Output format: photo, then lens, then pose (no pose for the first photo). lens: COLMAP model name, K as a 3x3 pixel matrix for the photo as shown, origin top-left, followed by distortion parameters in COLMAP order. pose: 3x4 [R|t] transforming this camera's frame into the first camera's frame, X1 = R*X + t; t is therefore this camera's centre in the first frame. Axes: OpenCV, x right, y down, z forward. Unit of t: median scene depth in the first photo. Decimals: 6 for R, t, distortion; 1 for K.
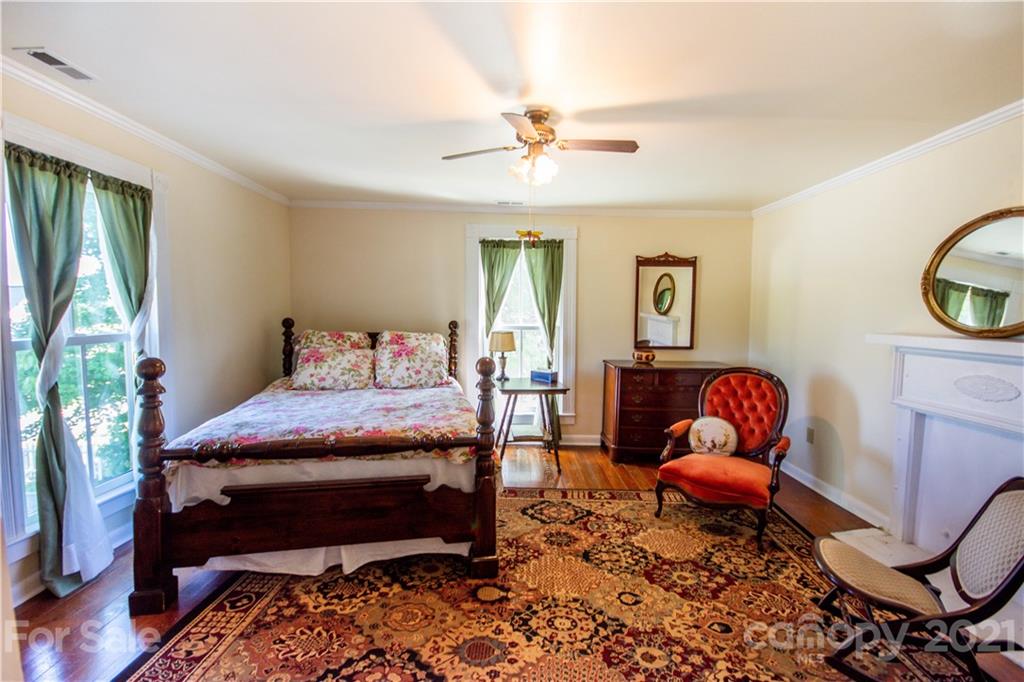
lens RADIAL K [[454.9, 0, 510.1], [0, 454.9, 337.8], [0, 0, 1]] dist [0.000069, -0.007432]
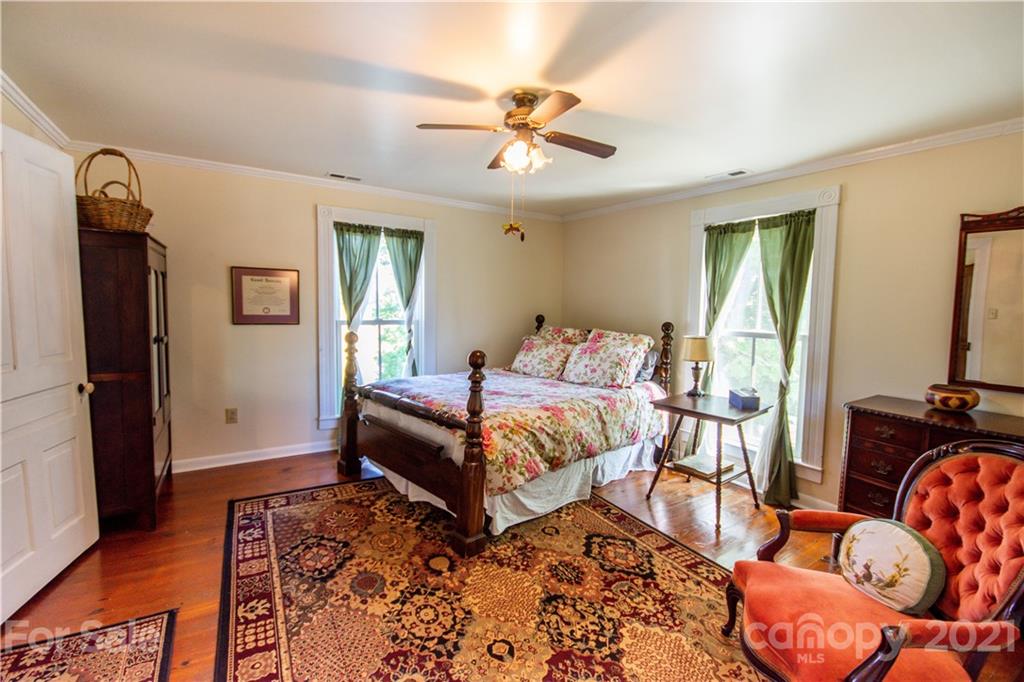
lens RADIAL K [[443.9, 0, 509.7], [0, 443.9, 338.6], [0, 0, 1]] dist [-0.000130, -0.010780]
pose [[0.529076, 0.065193, -0.846067, 0.759210], [-0.068732, 0.997061, 0.033847, -0.022559], [0.845786, 0.040244, 0.532002, 0.456121]]
